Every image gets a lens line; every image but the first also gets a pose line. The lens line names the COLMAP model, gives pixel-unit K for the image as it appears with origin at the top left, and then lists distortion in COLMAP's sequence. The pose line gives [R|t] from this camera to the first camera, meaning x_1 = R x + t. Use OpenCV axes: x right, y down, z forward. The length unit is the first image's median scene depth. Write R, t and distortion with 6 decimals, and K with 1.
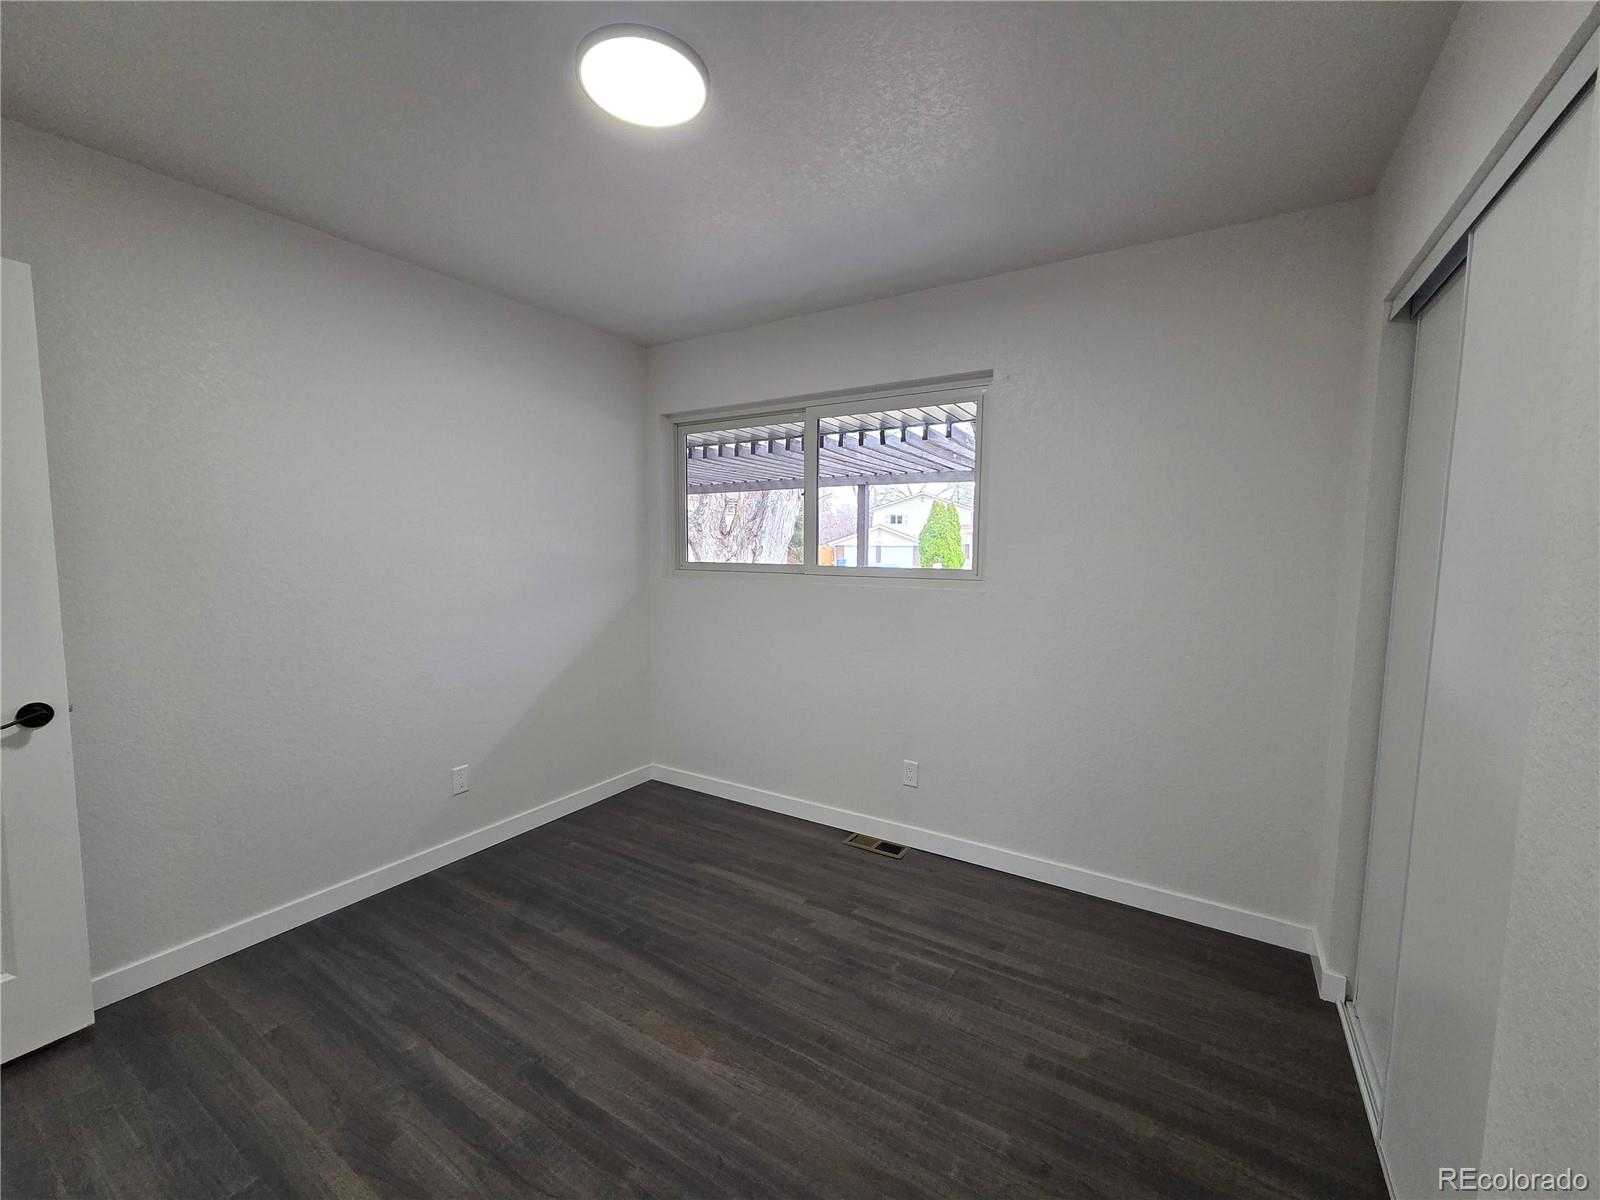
lens RADIAL K [[655.1, 0, 786.8], [0, 655.1, 595.1], [0, 0, 1]] dist [0.003404, -0.000844]
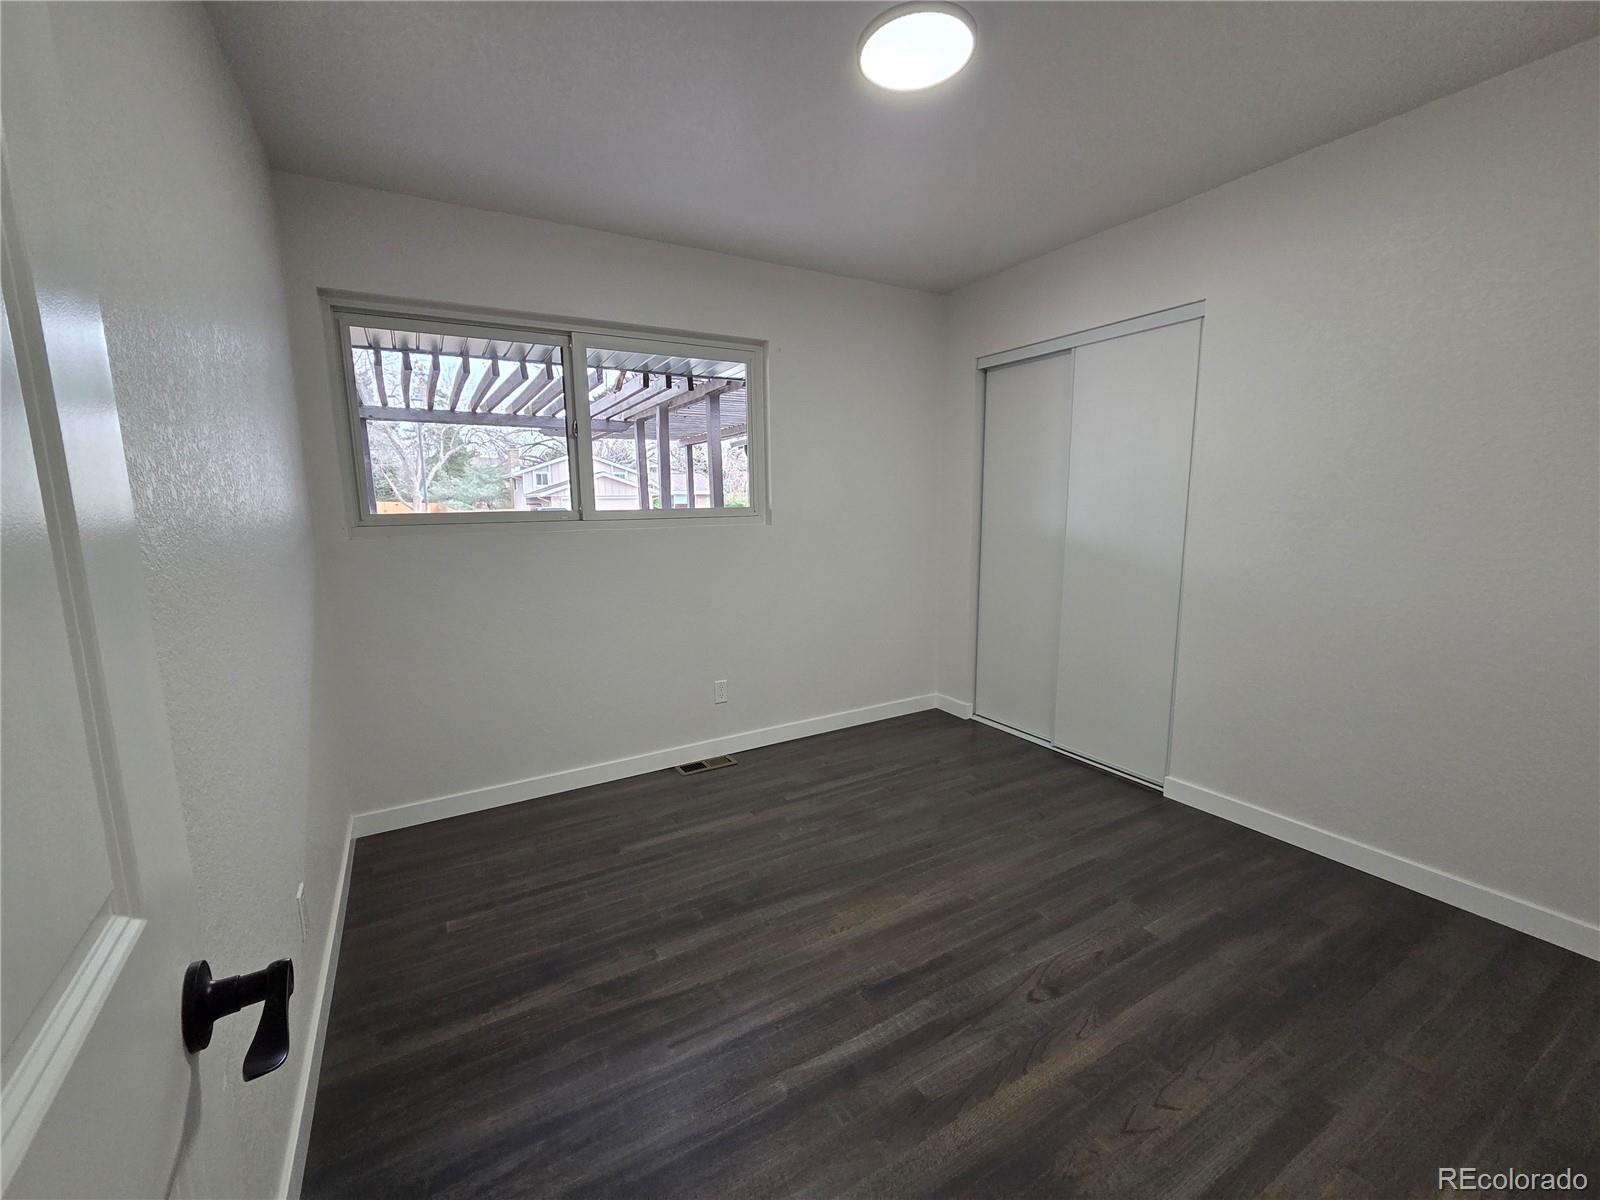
lens RADIAL K [[655.1, 0, 794.1], [0, 655.1, 599.5], [0, 0, 1]] dist [0.003404, -0.000844]
pose [[0.464498, -0.147917, 0.873134, -0.921207], [0.086713, 0.988811, 0.121384, -0.014616], [-0.881319, 0.019330, 0.472127, 0.450845]]
